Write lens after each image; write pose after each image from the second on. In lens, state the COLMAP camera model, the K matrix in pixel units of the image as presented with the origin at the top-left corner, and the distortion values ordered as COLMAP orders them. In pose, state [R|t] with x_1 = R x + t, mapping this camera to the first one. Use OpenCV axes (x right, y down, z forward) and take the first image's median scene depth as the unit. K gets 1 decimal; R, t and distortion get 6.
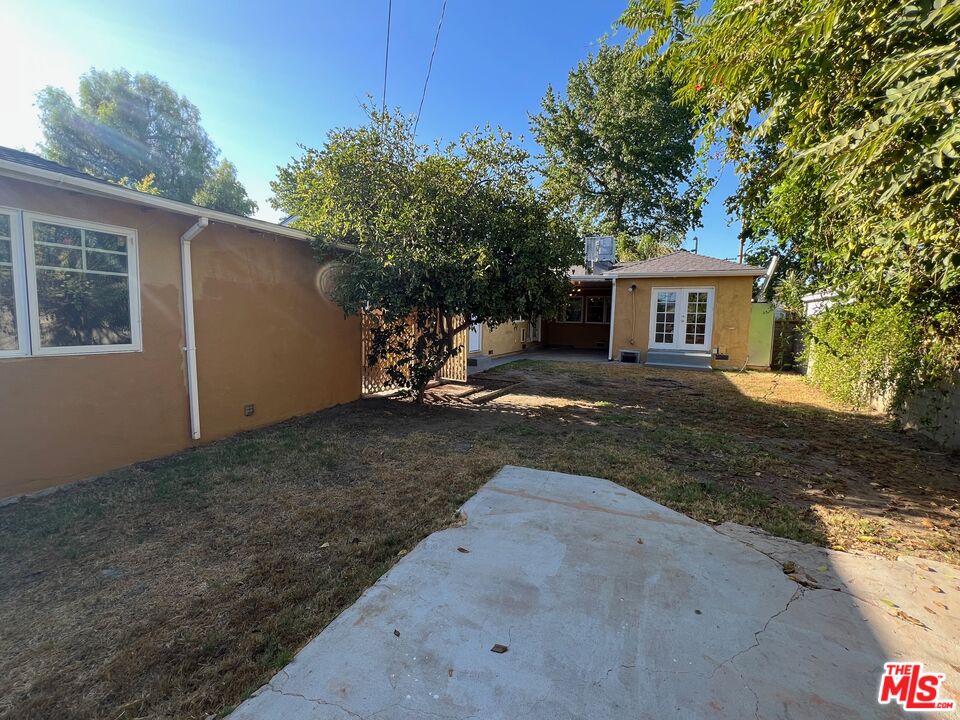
lens RADIAL K [[391.6, 0, 480.2], [0, 391.6, 358.7], [0, 0, 1]] dist [-0.000419, -0.000140]
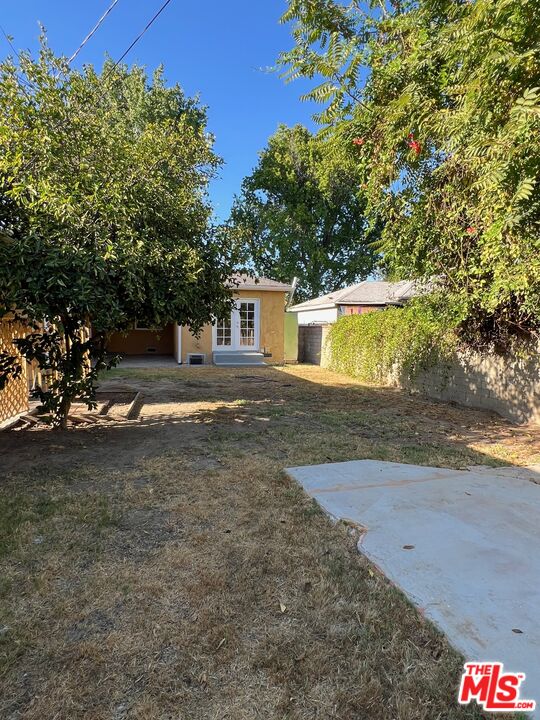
lens RADIAL K [[371.8, 0, 270.0], [0, 371.8, 359.4], [0, 0, 1]] dist [-0.001422, 0.000271]
pose [[0.800446, -0.060346, 0.596360, -0.238340], [0.066198, 0.997733, 0.012110, -0.011181], [-0.595739, 0.029784, 0.802626, 0.110835]]
